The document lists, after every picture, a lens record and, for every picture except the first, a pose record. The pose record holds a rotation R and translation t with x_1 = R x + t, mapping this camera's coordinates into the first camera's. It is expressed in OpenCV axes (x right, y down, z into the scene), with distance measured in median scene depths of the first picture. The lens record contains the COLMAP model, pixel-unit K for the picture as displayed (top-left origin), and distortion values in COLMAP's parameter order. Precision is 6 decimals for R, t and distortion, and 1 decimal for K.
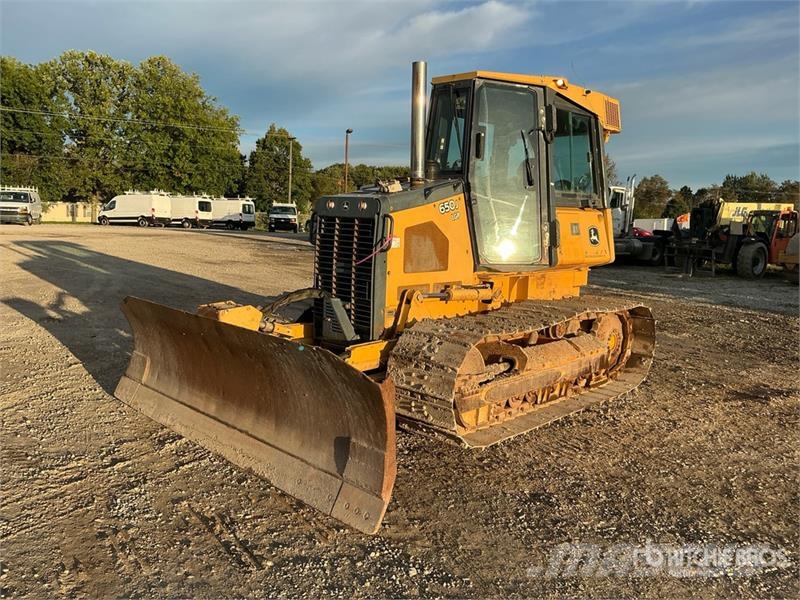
lens RADIAL K [[662.2, 0, 400.0], [0, 662.2, 300.0], [0, 0, 1]] dist [0.164868, -0.352950]
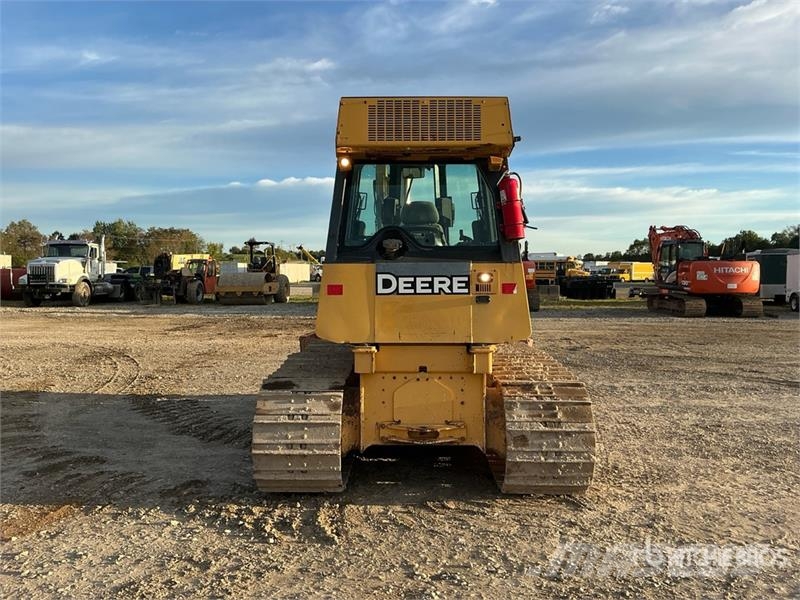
lens RADIAL K [[659.3, 0, 403.4], [0, 659.3, 306.5], [0, 0, 1]] dist [0.136396, -0.267024]
pose [[0.634373, -0.078959, 0.768984, -1.260370], [0.120206, 0.992745, 0.002771, 0.094593], [-0.763624, 0.090678, 0.639262, -1.187149]]
